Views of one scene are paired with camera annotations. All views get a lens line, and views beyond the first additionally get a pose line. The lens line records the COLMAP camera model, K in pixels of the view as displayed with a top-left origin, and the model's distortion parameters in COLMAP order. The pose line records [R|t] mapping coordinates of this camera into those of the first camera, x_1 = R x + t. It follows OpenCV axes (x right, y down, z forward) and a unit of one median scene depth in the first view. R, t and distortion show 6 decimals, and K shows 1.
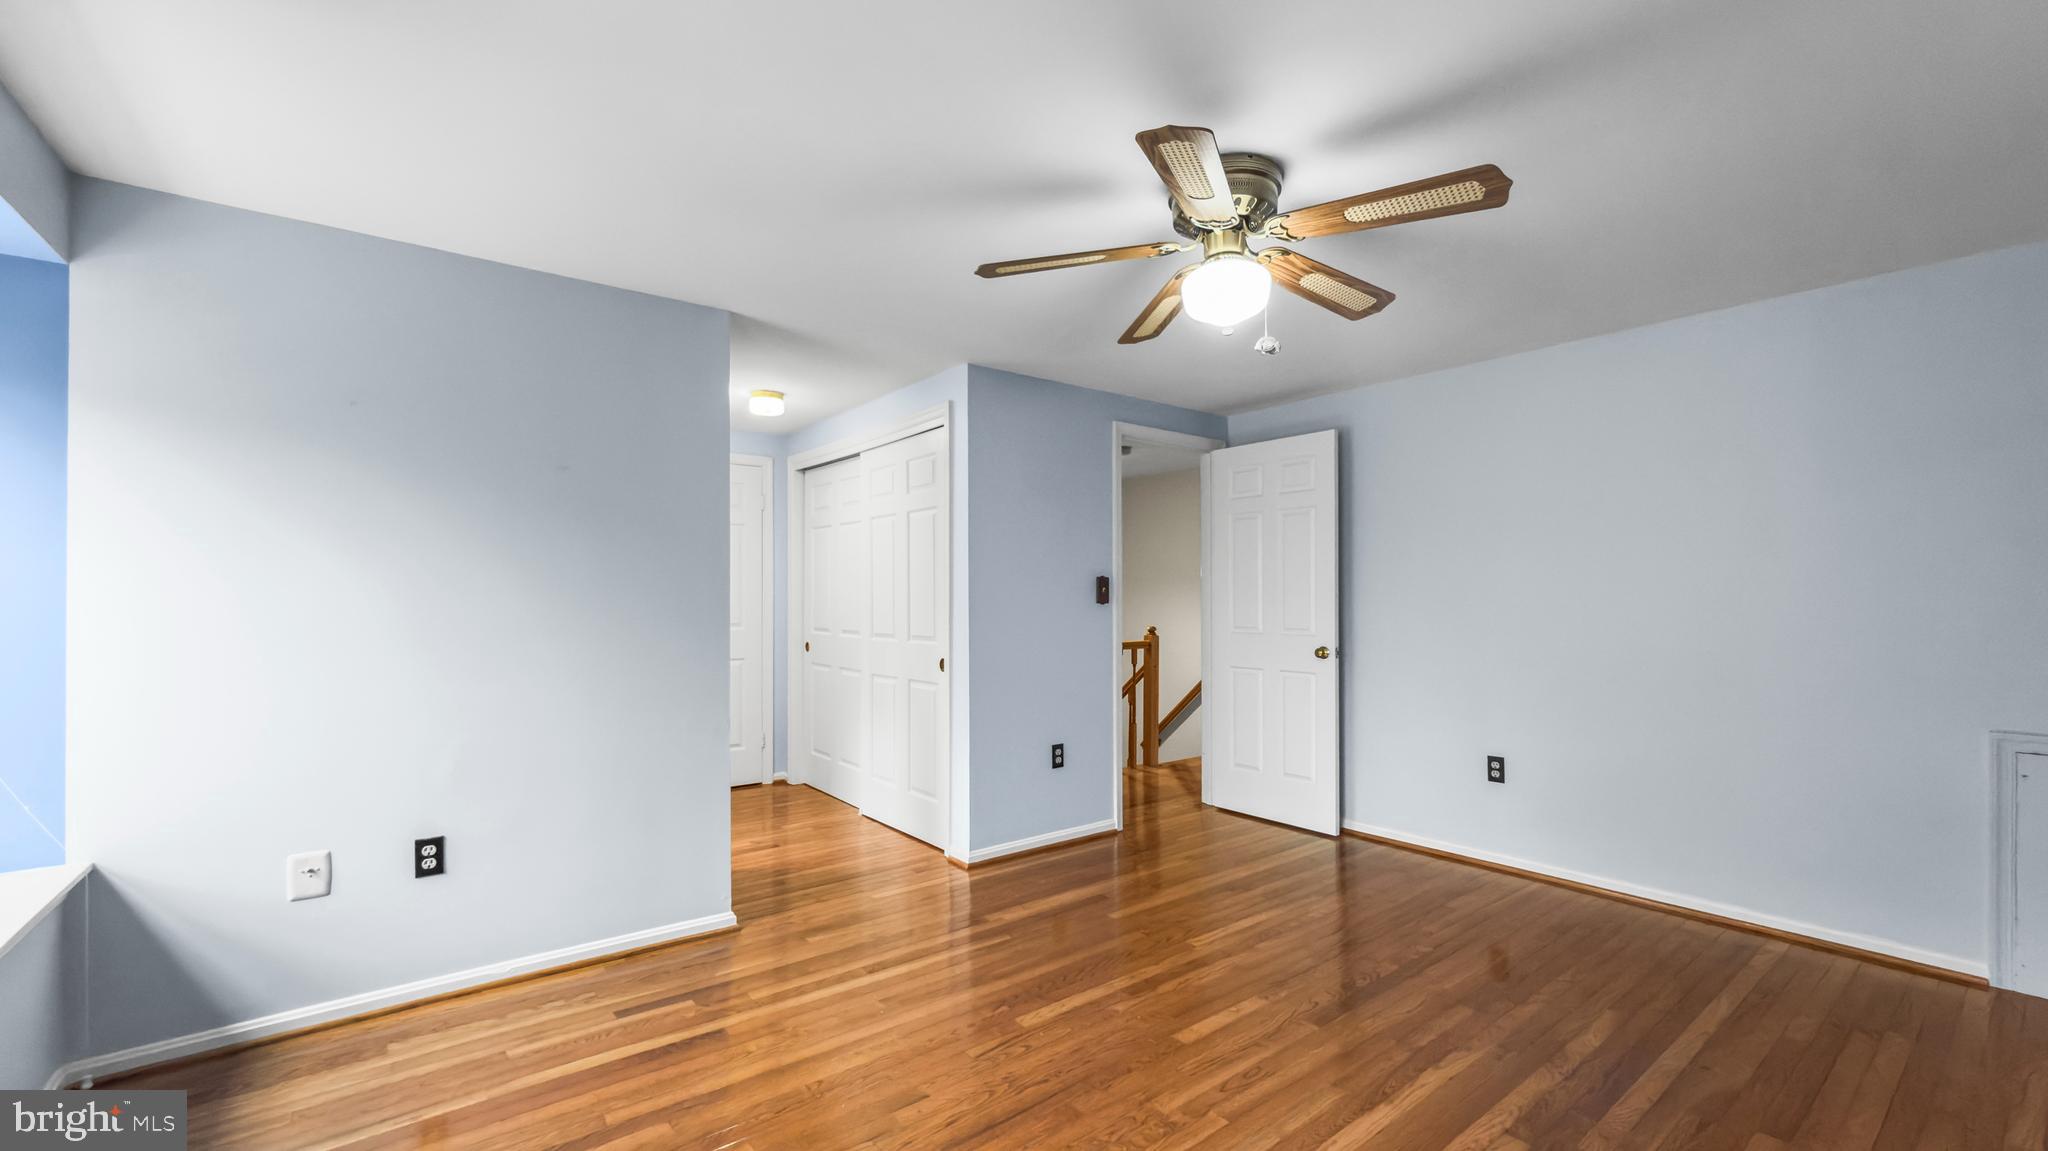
lens RADIAL K [[839.8, 0, 1025.4], [0, 839.8, 590.1], [0, 0, 1]] dist [-0.000915, -0.000733]
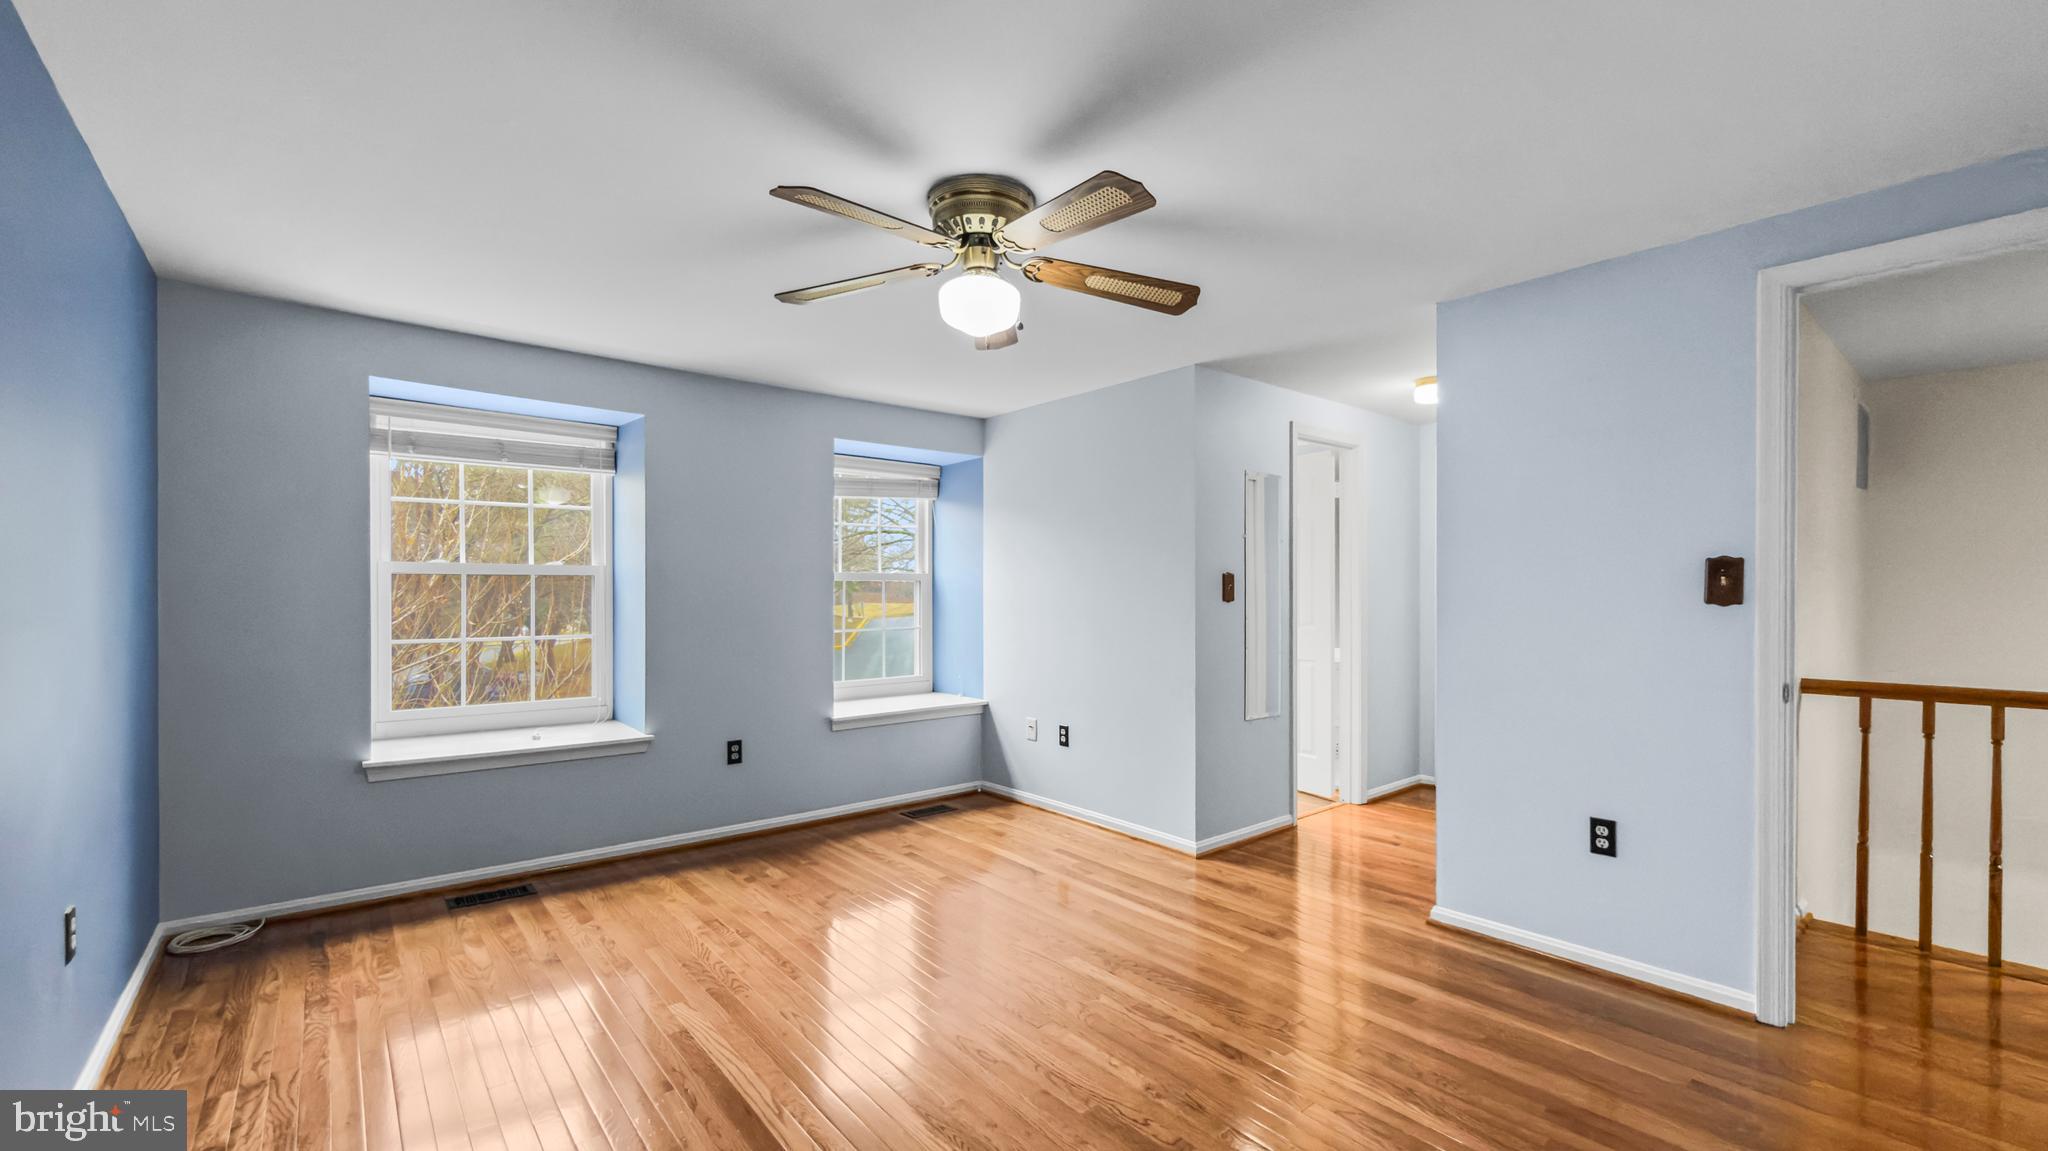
lens RADIAL K [[839.8, 0, 1023.7], [0, 839.8, 589.6], [0, 0, 1]] dist [-0.000915, -0.000733]
pose [[0.030230, 0.001031, -0.999542, 0.961340], [0.010281, 0.999946, 0.001342, -0.000770], [0.999490, -0.010317, 0.030218, 0.752793]]
